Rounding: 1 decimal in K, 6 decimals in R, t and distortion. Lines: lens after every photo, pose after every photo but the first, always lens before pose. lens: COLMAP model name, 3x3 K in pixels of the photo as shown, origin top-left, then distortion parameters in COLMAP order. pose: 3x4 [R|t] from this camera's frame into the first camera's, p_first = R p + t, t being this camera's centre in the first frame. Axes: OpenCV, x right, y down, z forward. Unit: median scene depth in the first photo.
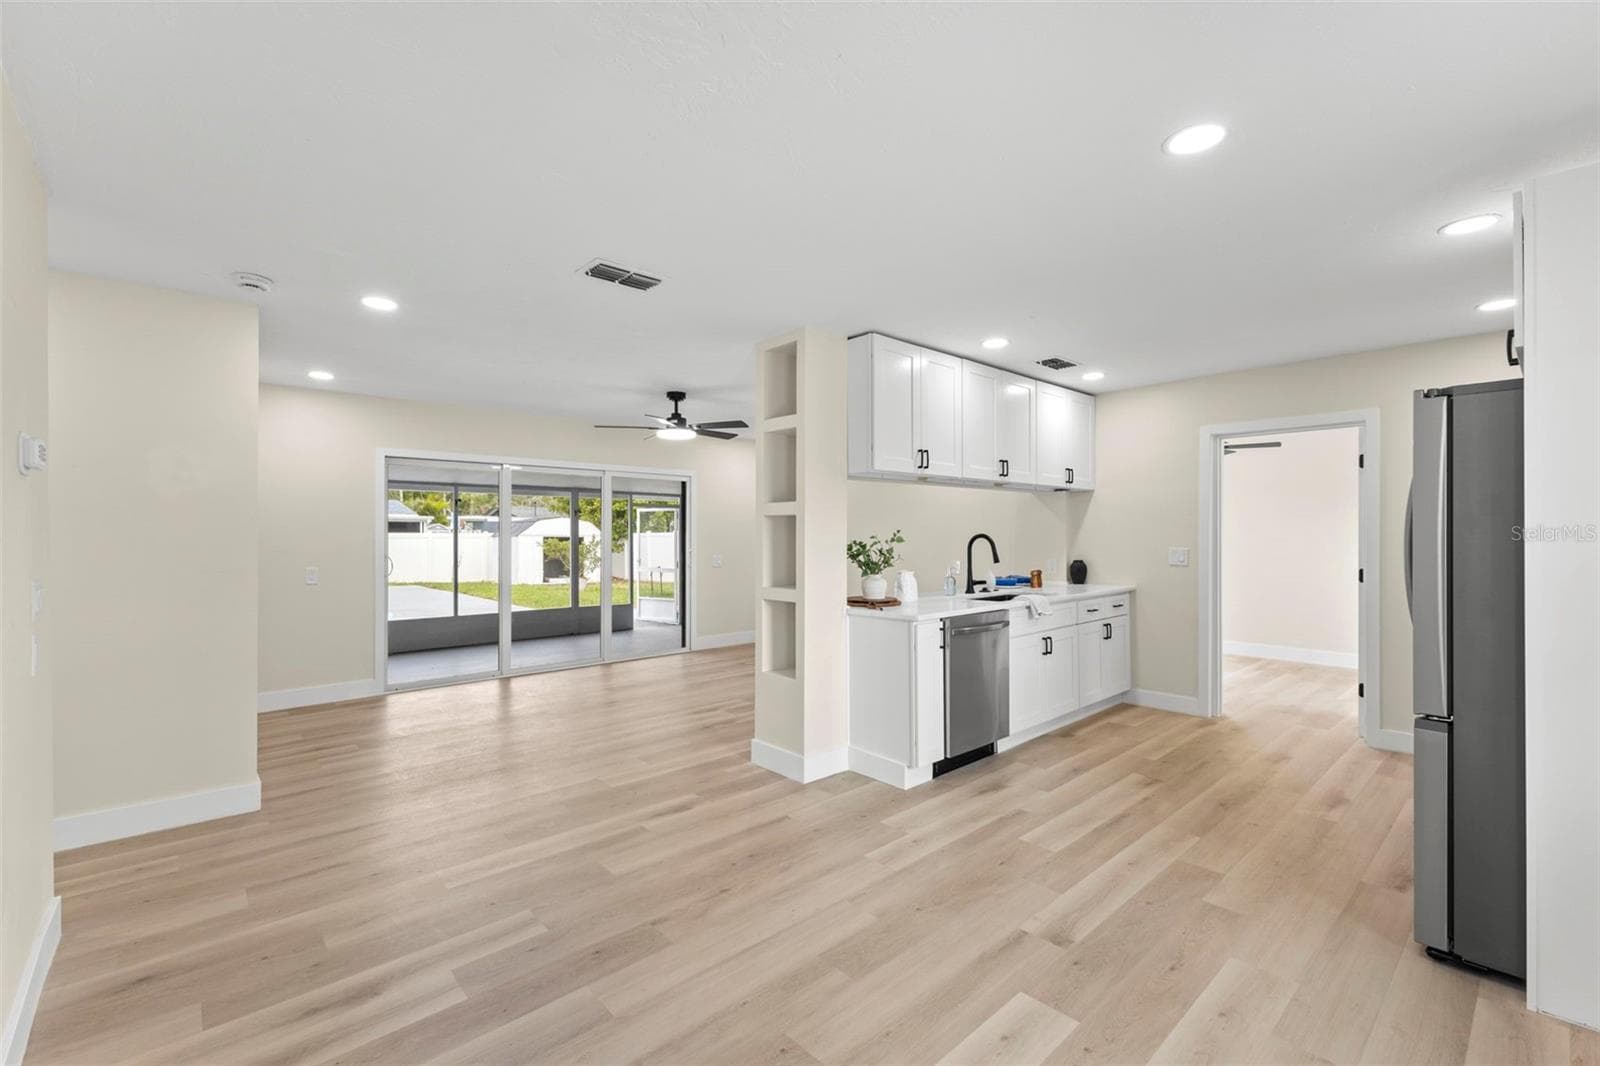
lens RADIAL K [[692.2, 0, 800.0], [0, 692.2, 533.0], [0, 0, 1]] dist [0.000594, -0.000037]
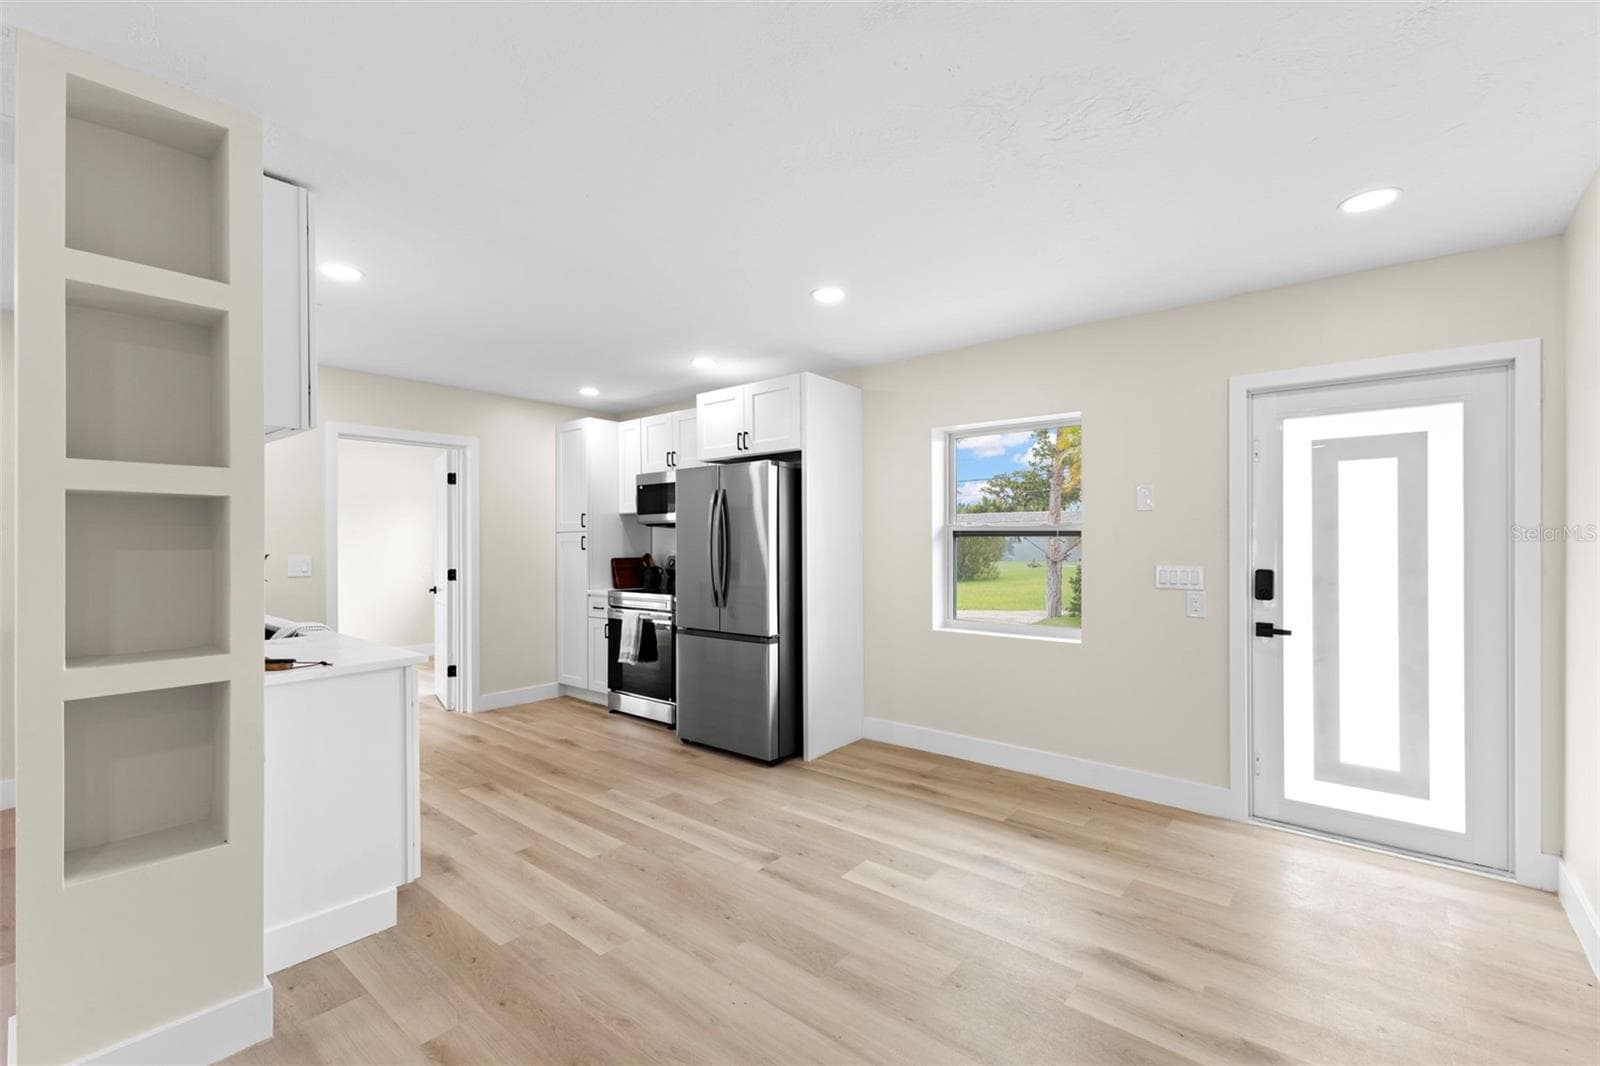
lens RADIAL K [[692.2, 0, 800.0], [0, 692.2, 533.0], [0, 0, 1]] dist [0.000594, -0.000037]
pose [[-0.137905, 0.003390, 0.990440, -0.691307], [0.004331, 0.999987, -0.002820, -0.006202], [-0.990436, 0.003901, -0.137918, 0.858132]]
